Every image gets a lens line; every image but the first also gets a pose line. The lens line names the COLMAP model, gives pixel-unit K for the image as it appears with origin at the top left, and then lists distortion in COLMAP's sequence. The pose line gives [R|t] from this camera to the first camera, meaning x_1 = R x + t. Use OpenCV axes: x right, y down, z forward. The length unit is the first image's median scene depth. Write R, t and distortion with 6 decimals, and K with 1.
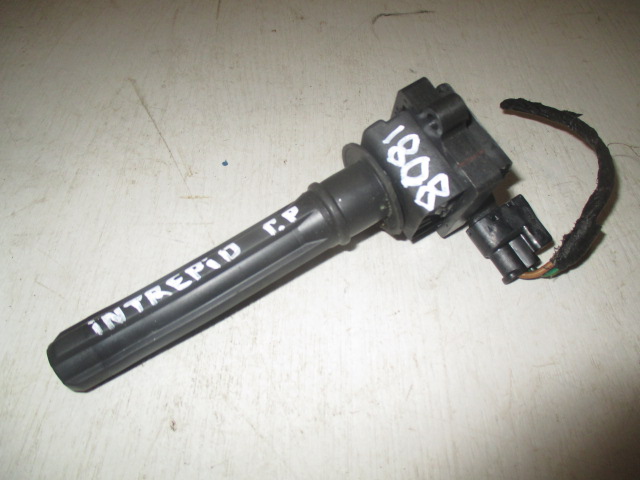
lens RADIAL K [[532.2, 0, 331.8], [0, 532.2, 238.5], [0, 0, 1]] dist [-0.030147, 0.015182]
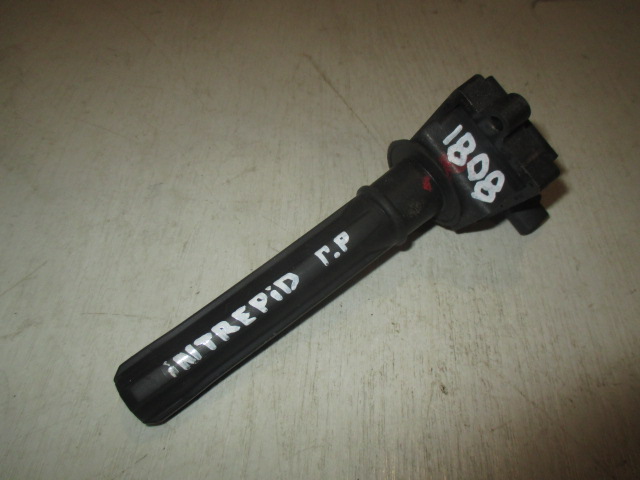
lens RADIAL K [[532.2, 0, 331.8], [0, 532.2, 238.5], [0, 0, 1]] dist [-0.030147, 0.015182]
pose [[0.998565, 0.041580, -0.033736, -0.416650], [-0.040936, 0.998970, 0.019561, 0.040974], [0.034515, -0.018152, 0.999239, -0.029409]]
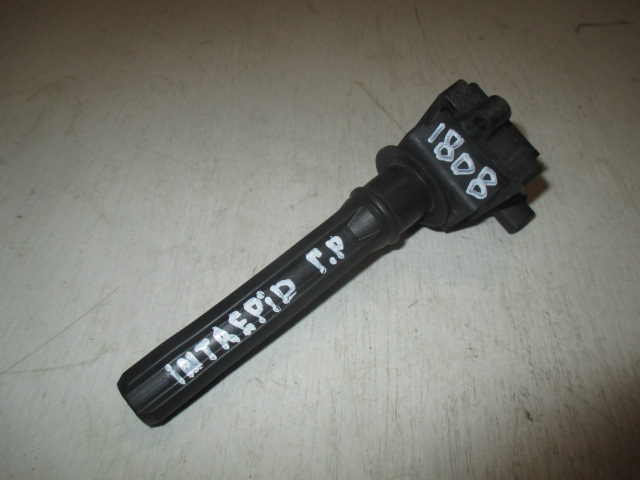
lens RADIAL K [[532.2, 0, 331.8], [0, 532.2, 238.5], [0, 0, 1]] dist [-0.030147, 0.015182]
pose [[0.997652, 0.032926, -0.060058, -0.527938], [-0.034323, 0.999160, -0.022380, 0.041237], [0.059271, 0.024389, 0.997944, -0.038402]]
